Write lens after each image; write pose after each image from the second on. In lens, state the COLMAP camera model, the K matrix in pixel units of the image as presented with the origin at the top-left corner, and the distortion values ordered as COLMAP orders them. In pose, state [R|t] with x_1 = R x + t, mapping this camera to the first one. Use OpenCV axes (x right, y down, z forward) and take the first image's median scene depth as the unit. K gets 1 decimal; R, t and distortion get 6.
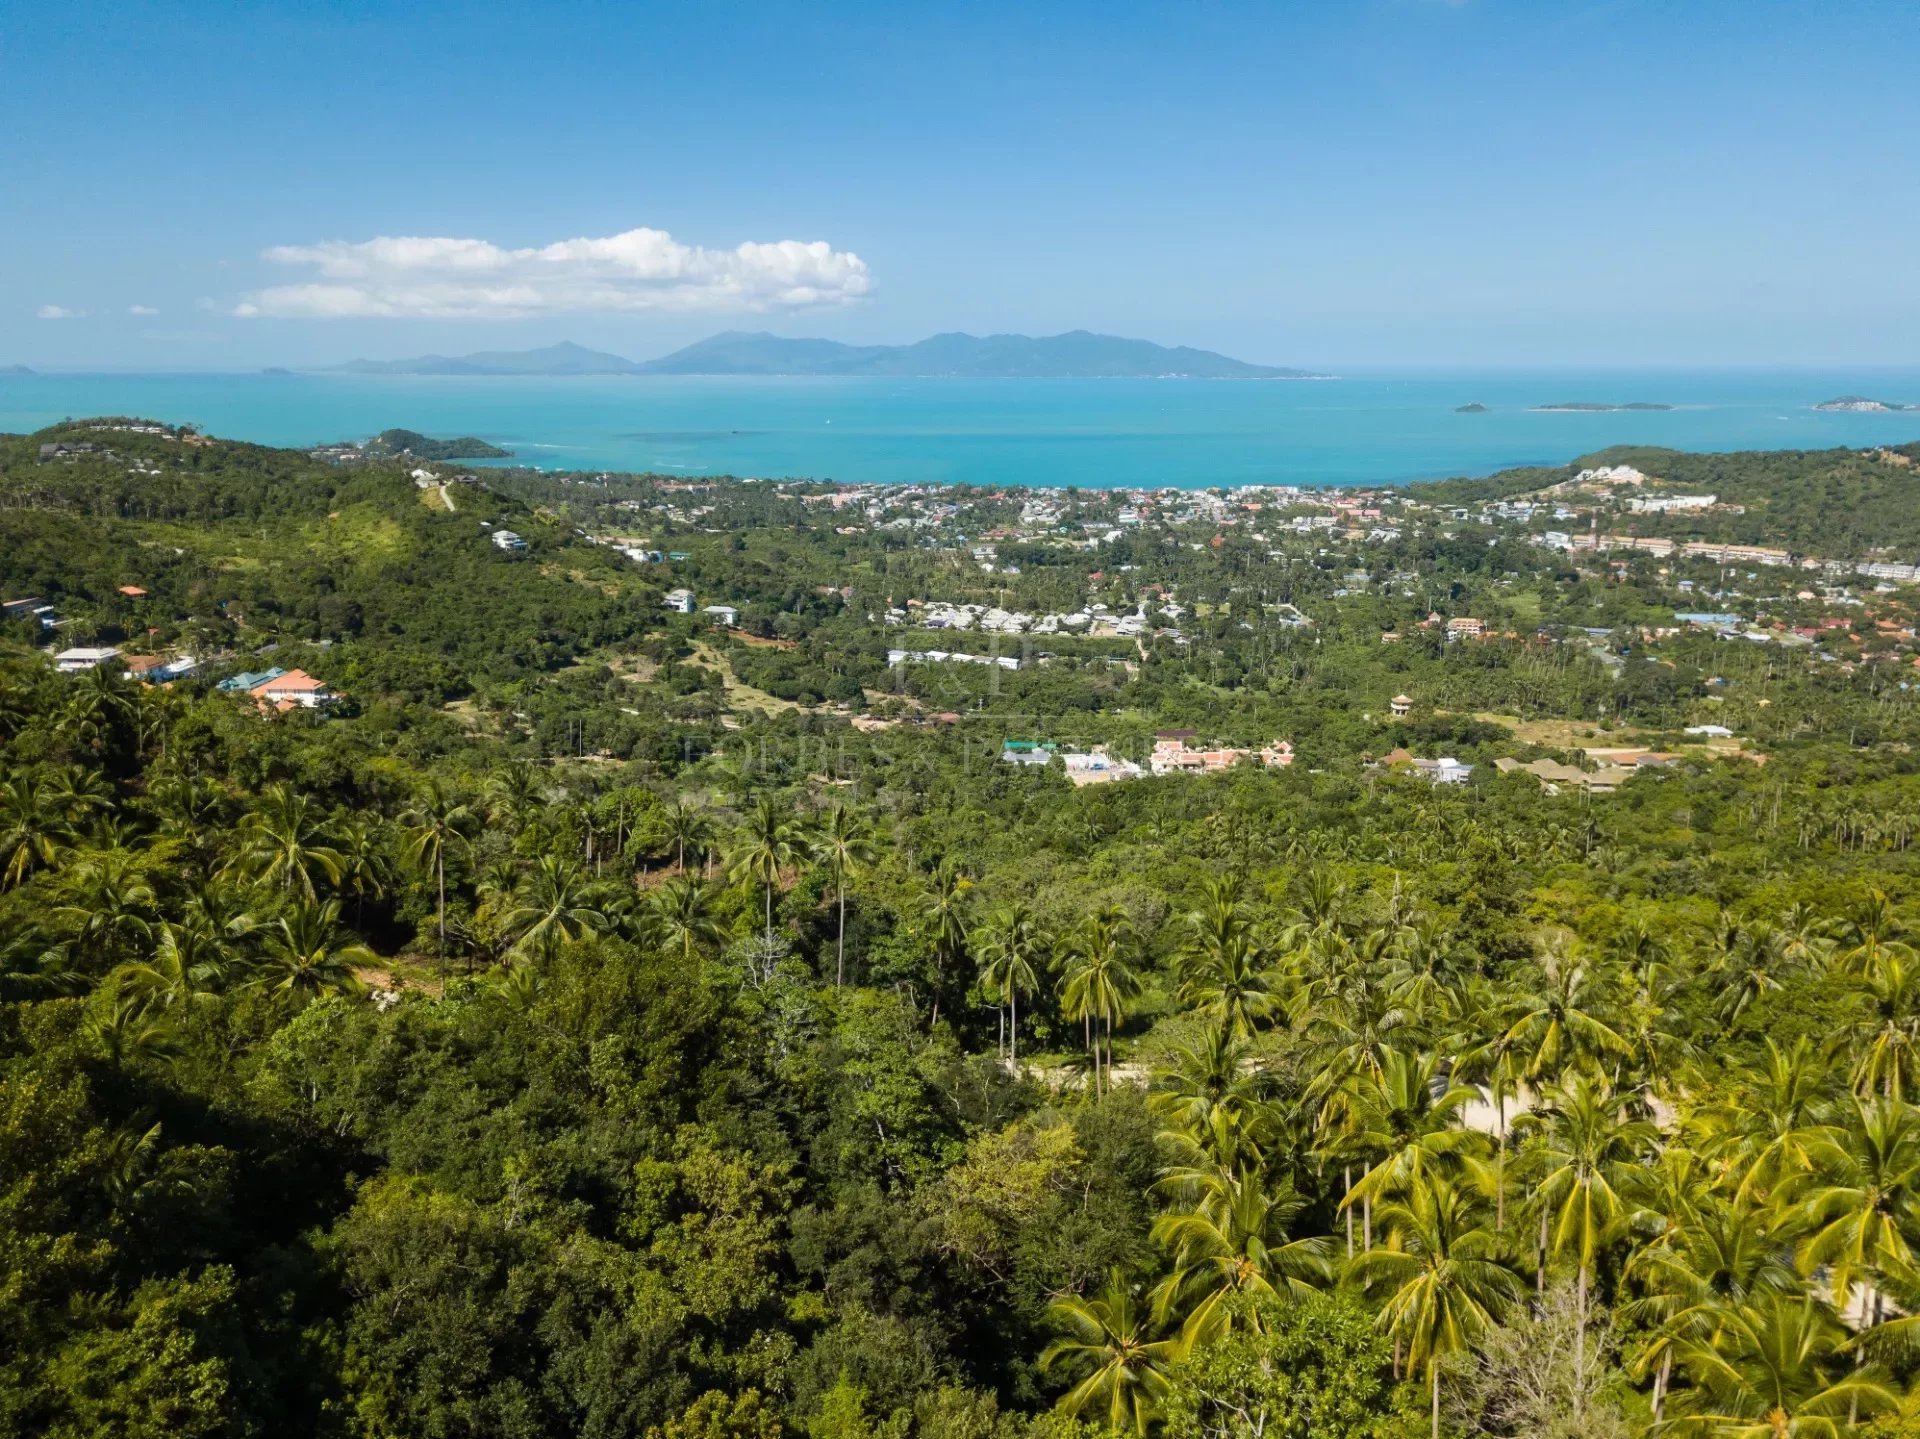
lens RADIAL K [[1483.1, 0, 960.0], [0, 1483.1, 719.5], [0, 0, 1]] dist [0.103833, -0.206396]
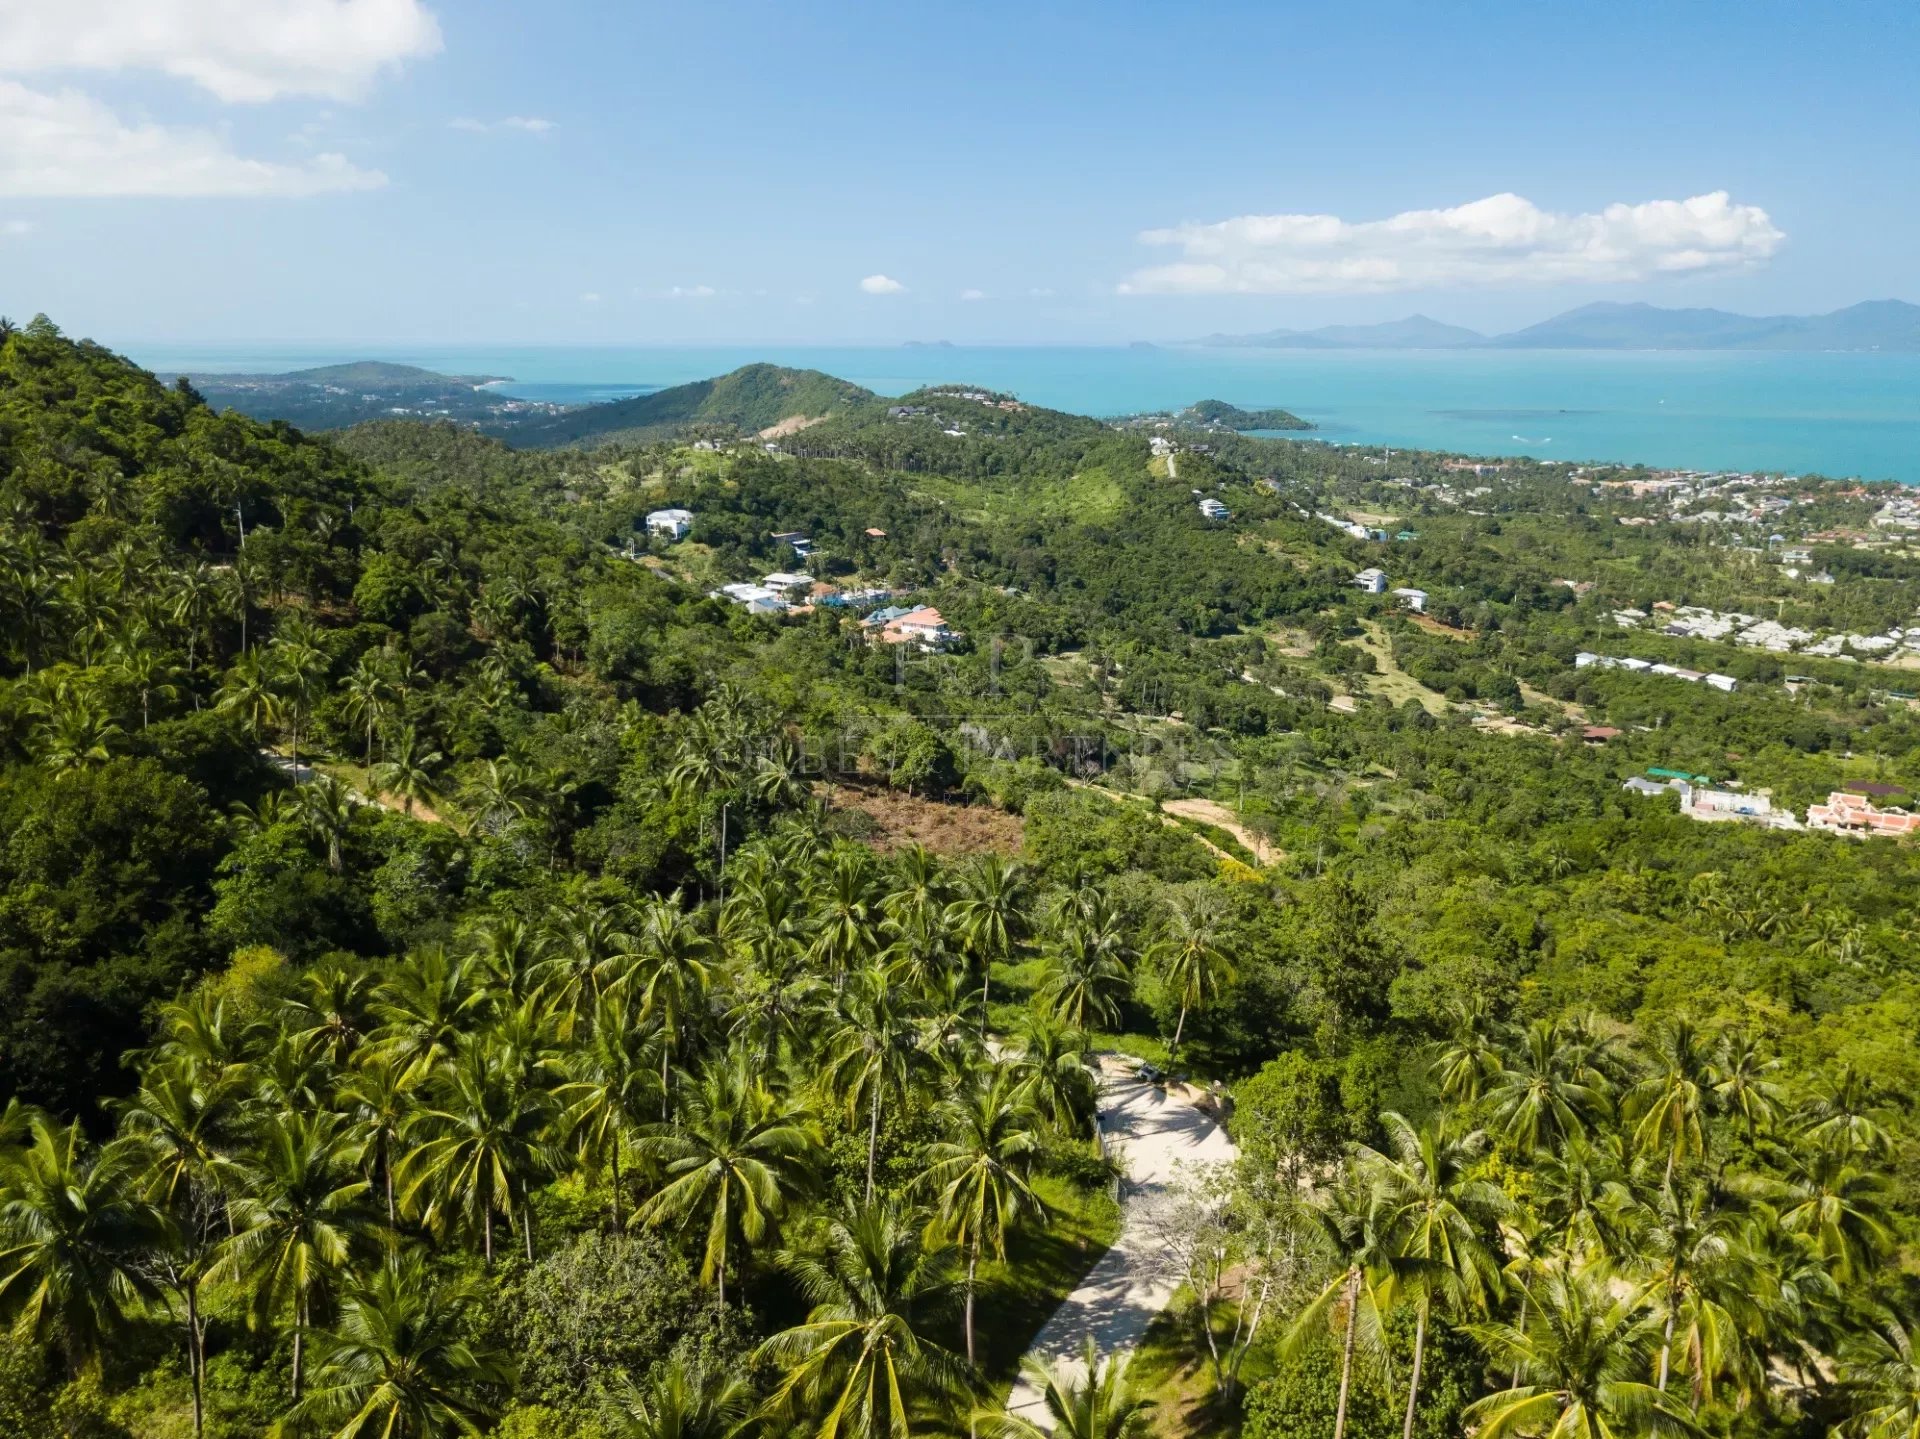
lens RADIAL K [[1501.4, 0, 960.0], [0, 1501.4, 719.5], [0, 0, 1]] dist [0.034701, -0.016010]
pose [[0.858341, 0.130013, -0.496333, 0.051830], [-0.122779, 0.991304, 0.047339, -0.001940], [0.498172, 0.020307, 0.866840, 0.009004]]
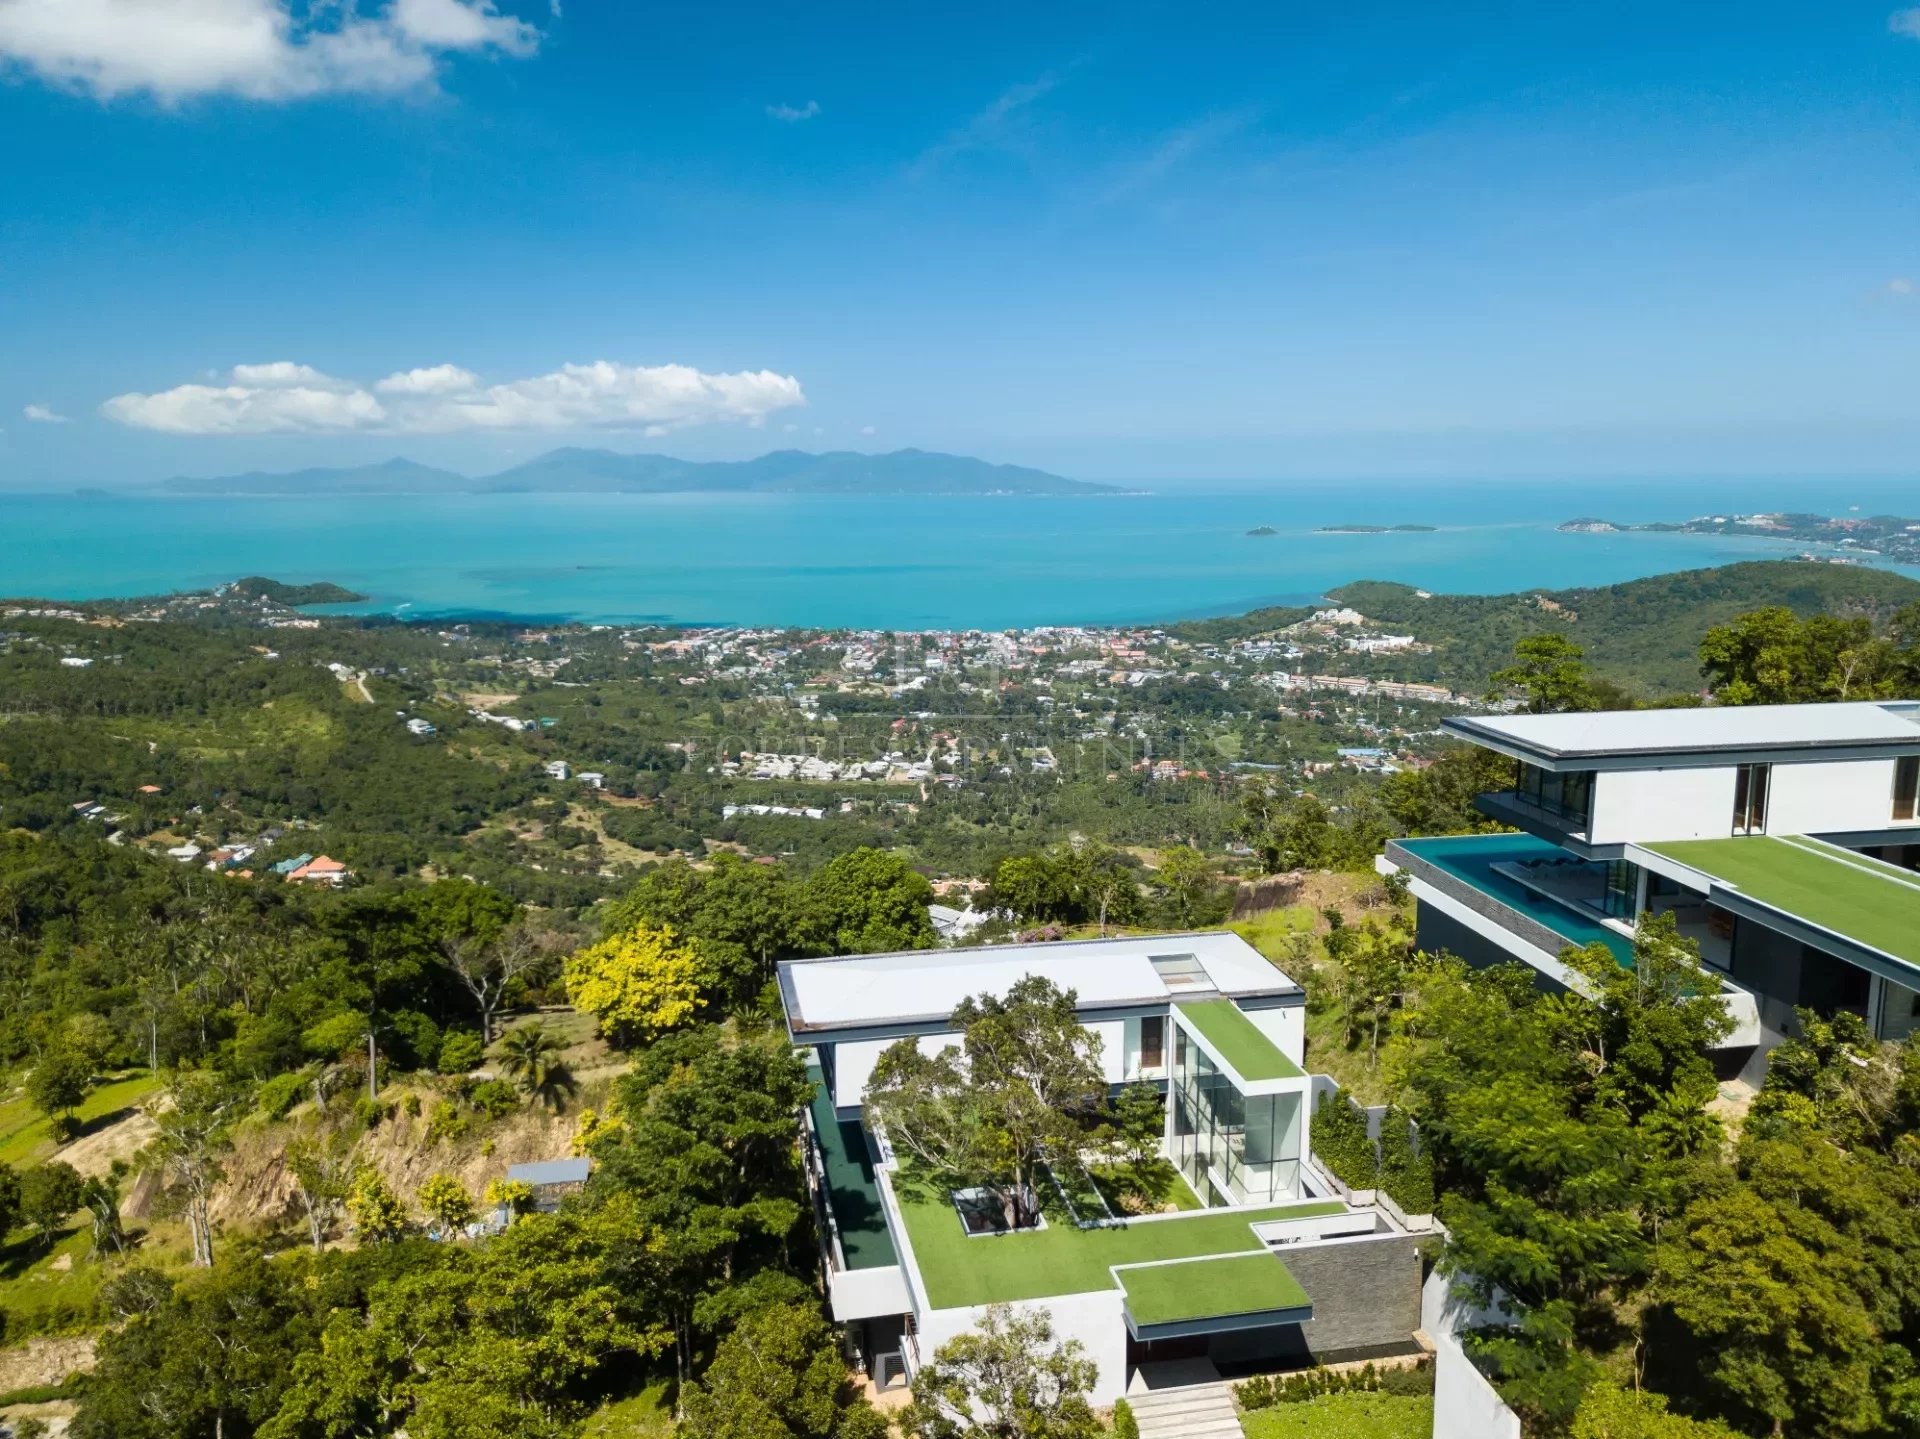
lens RADIAL K [[1483.1, 0, 960.0], [0, 1483.1, 719.5], [0, 0, 1]] dist [0.103833, -0.206396]
pose [[0.994343, -0.025003, 0.103232, 0.015386], [0.031943, 0.997299, -0.066136, -0.016792], [-0.101299, 0.069060, 0.992456, -0.197898]]
